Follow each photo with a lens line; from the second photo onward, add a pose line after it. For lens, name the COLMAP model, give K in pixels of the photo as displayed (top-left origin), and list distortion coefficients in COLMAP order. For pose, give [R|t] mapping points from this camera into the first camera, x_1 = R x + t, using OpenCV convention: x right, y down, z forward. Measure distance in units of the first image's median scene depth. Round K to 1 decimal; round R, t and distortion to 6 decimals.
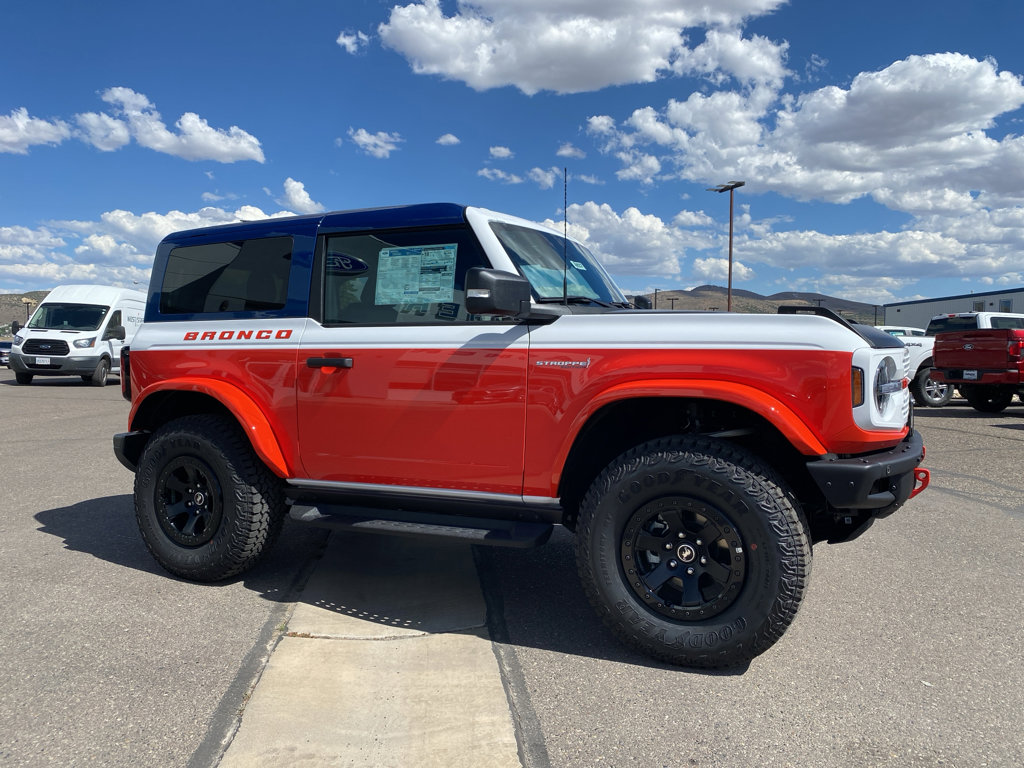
lens RADIAL K [[780.8, 0, 514.0], [0, 780.8, 380.4], [0, 0, 1]] dist [0.067873, -0.126734]
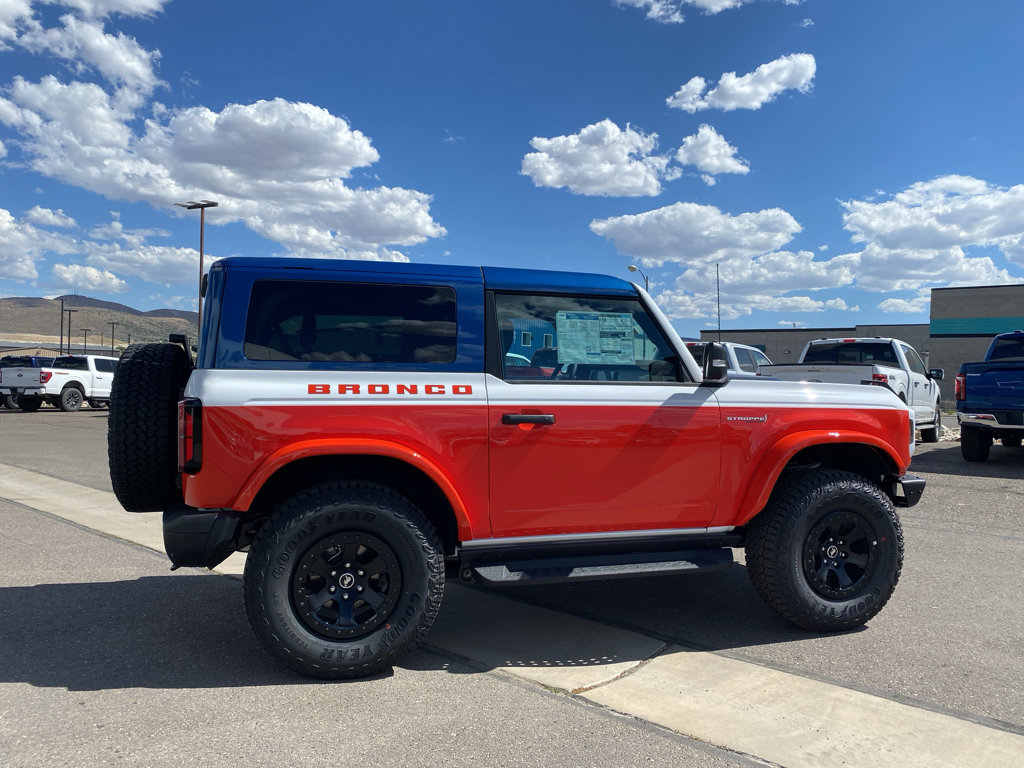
lens RADIAL K [[801.5, 0, 526.3], [0, 801.5, 356.2], [0, 0, 1]] dist [0.024629, -0.022371]
pose [[0.726206, 0.030837, 0.686785, -0.960223], [0.009492, 0.998449, -0.054868, -0.047734], [-0.687412, 0.046364, 0.724786, 0.247291]]
